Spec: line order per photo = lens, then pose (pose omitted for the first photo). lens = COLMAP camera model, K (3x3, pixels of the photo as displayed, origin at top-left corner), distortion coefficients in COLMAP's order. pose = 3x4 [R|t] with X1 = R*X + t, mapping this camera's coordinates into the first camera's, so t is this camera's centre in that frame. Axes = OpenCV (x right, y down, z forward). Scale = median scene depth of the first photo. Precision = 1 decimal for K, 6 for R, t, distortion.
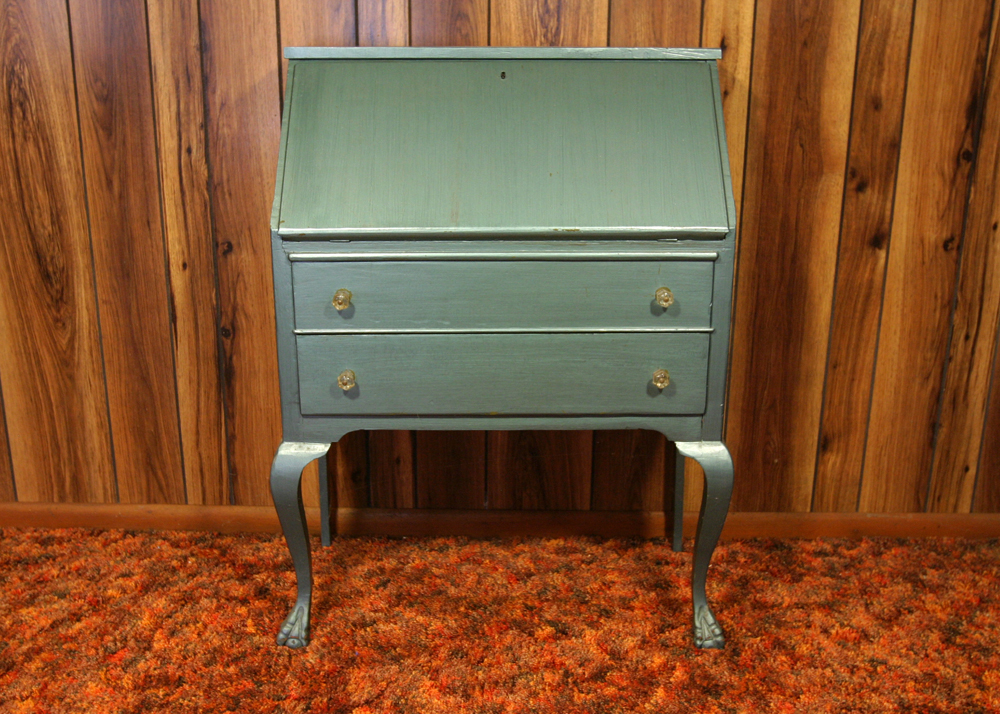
lens RADIAL K [[1052.5, 0, 500.0], [0, 1052.5, 357.0], [0, 0, 1]] dist [-0.068192, 0.044015]
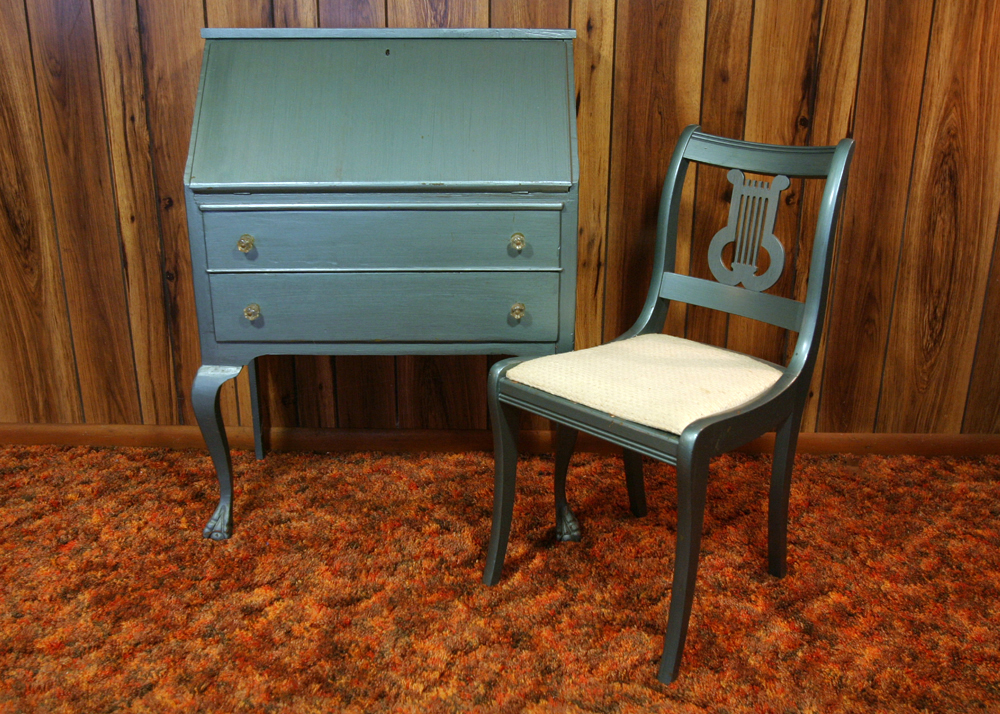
lens RADIAL K [[956.3, 0, 512.3], [0, 956.3, 356.6], [0, 0, 1]] dist [-0.084613, 0.056702]
pose [[0.999984, 0.000218, 0.005686, 0.119636], [-0.000467, 0.999040, 0.043801, 0.020831], [-0.005671, -0.043803, 0.999024, -0.060549]]
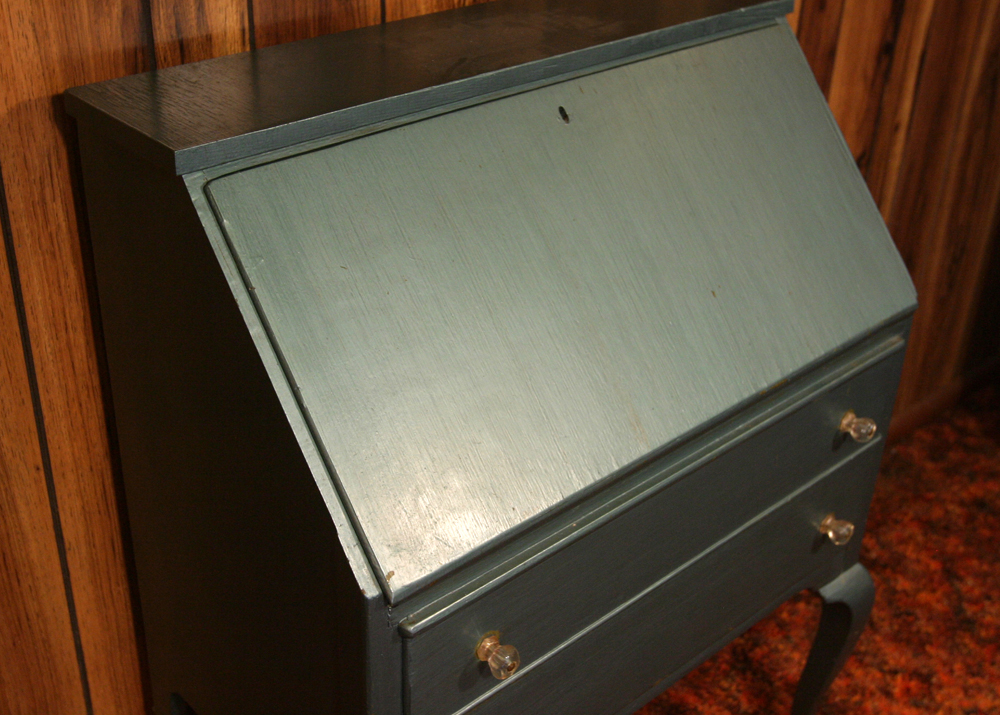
lens RADIAL K [[1284.1, 0, 500.0], [0, 1284.1, 357.5], [0, 0, 1]] dist [-0.007359, -0.018593]
pose [[0.743985, -0.316959, 0.588237, -0.390166], [0.168227, 0.940829, 0.294177, -0.306259], [-0.646673, -0.119906, 0.753284, 0.447416]]
